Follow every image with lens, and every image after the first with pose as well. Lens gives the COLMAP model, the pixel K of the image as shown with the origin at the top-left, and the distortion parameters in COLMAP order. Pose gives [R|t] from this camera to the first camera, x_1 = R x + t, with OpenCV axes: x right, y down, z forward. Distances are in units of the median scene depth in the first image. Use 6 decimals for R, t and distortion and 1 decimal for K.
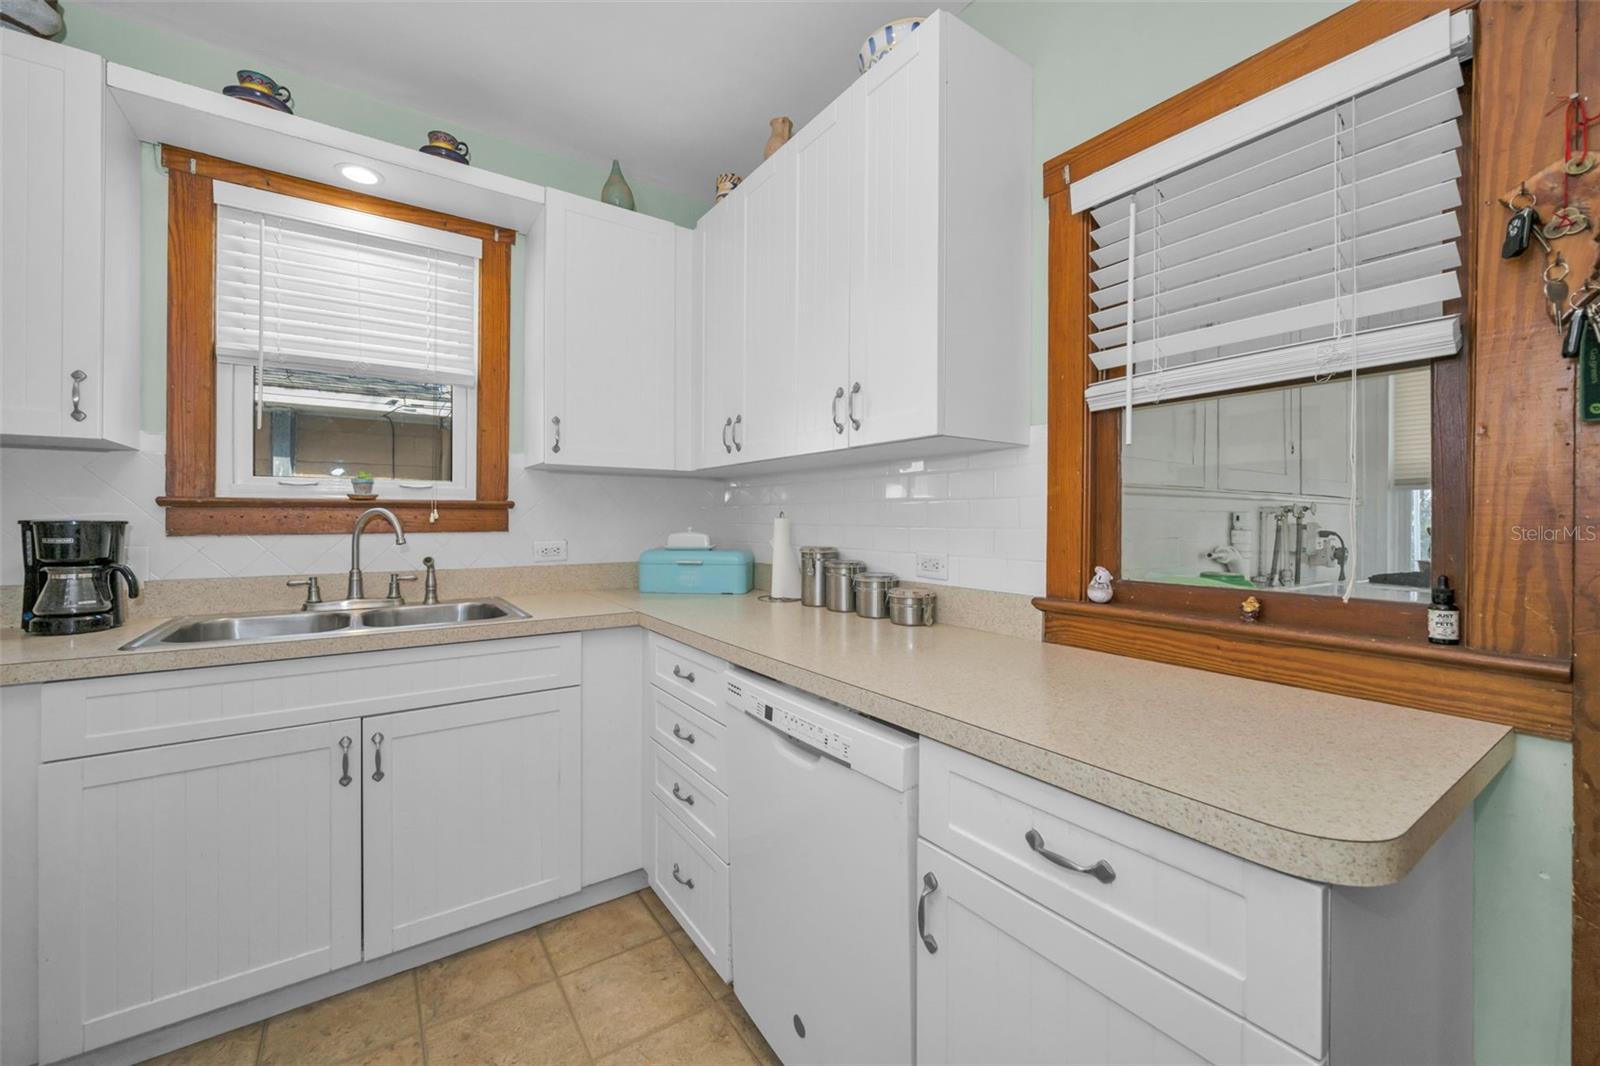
lens RADIAL K [[645.8, 0, 800.4], [0, 645.8, 520.1], [0, 0, 1]] dist [0.000346, -0.000157]
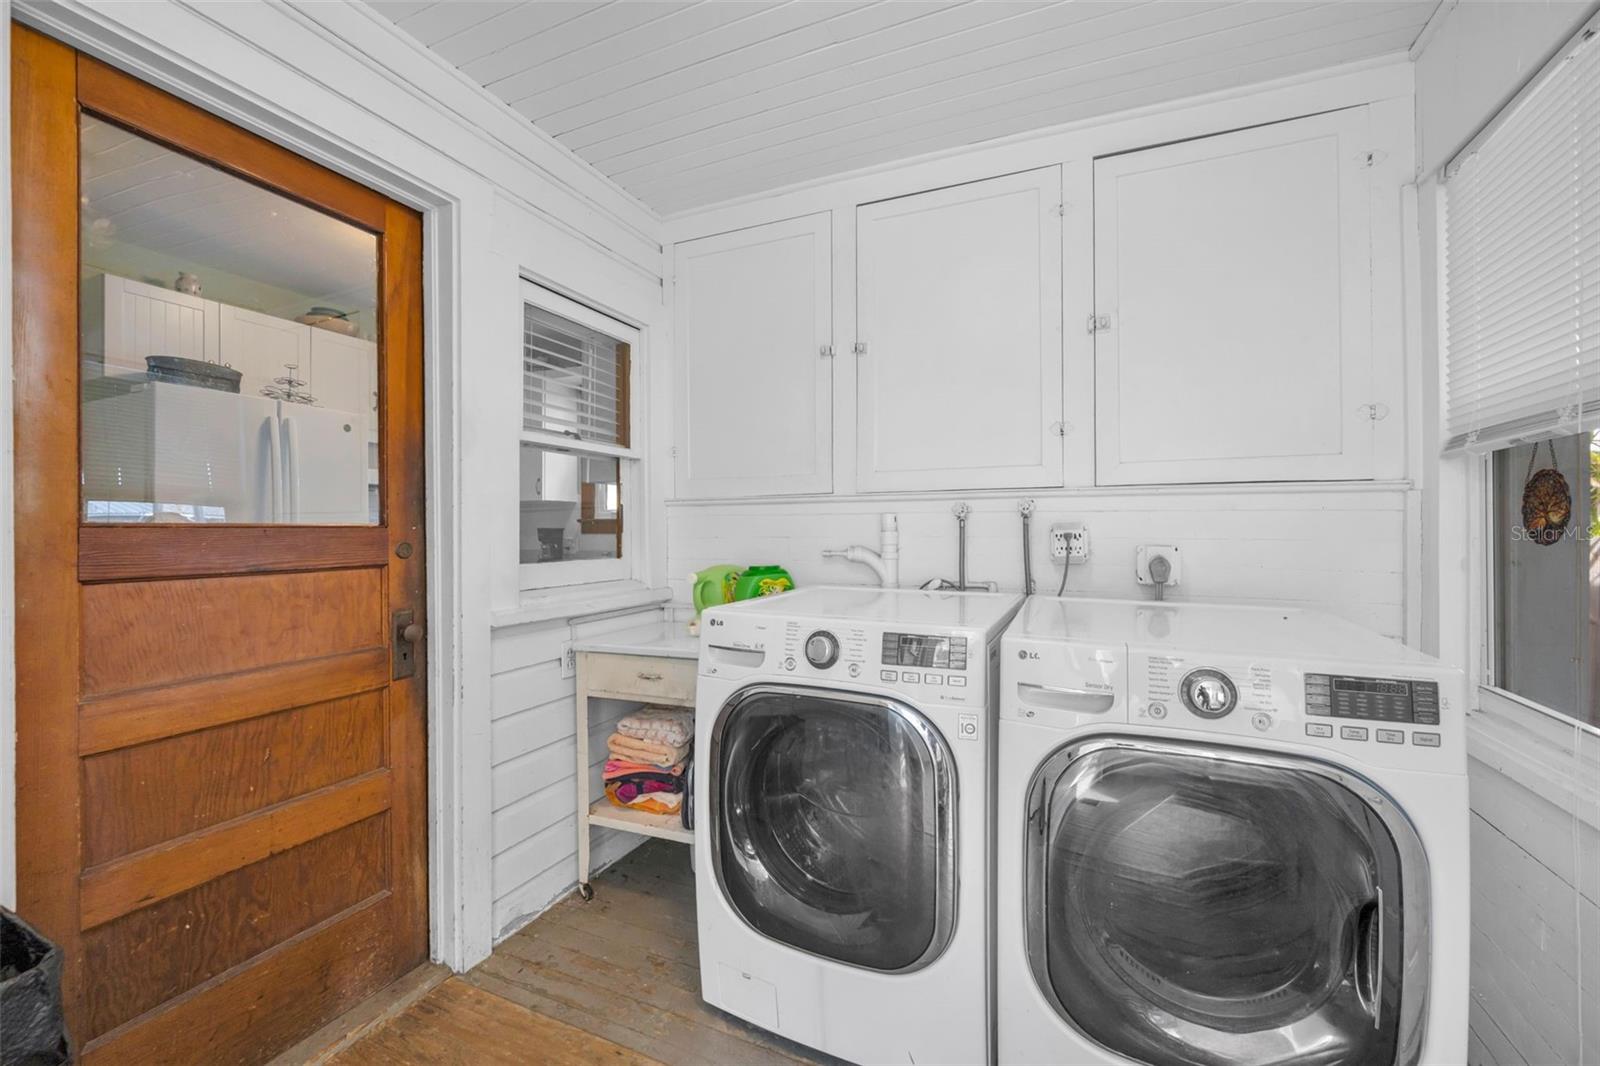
lens RADIAL K [[645.8, 0, 806.8], [0, 645.8, 531.0], [0, 0, 1]] dist [0.000346, -0.000157]
pose [[0.514056, -0.009665, -0.857702, 1.538064], [0.006149, 0.999952, -0.007583, 0.033075], [0.857735, -0.001376, 0.514090, 0.383325]]
